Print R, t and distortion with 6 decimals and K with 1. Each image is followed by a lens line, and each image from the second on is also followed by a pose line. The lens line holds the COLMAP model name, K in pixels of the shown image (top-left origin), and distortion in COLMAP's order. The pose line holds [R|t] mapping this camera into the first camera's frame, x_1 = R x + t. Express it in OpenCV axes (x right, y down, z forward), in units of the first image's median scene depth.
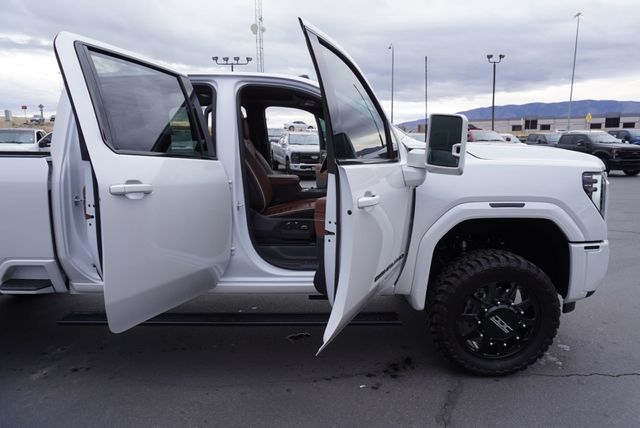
lens RADIAL K [[426.7, 0, 319.5], [0, 426.7, 208.6], [0, 0, 1]] dist [-0.030963, 0.028495]
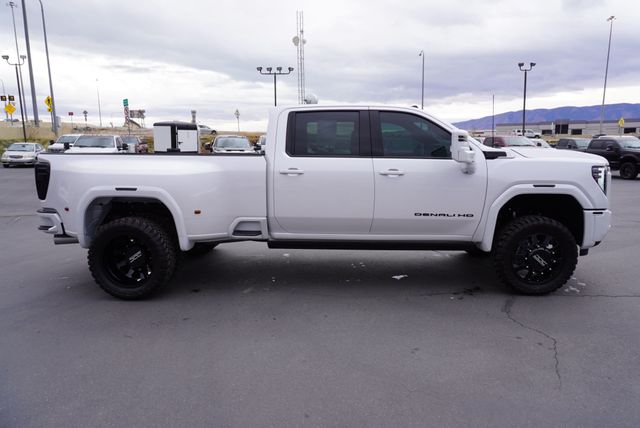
lens RADIAL K [[426.7, 0, 323.4], [0, 426.7, 208.5], [0, 0, 1]] dist [-0.030963, 0.028495]
pose [[0.998750, 0.007806, -0.049371, -0.301931], [-0.008332, 0.999911, -0.010463, 0.095821], [0.049285, 0.010861, 0.998726, -0.623621]]
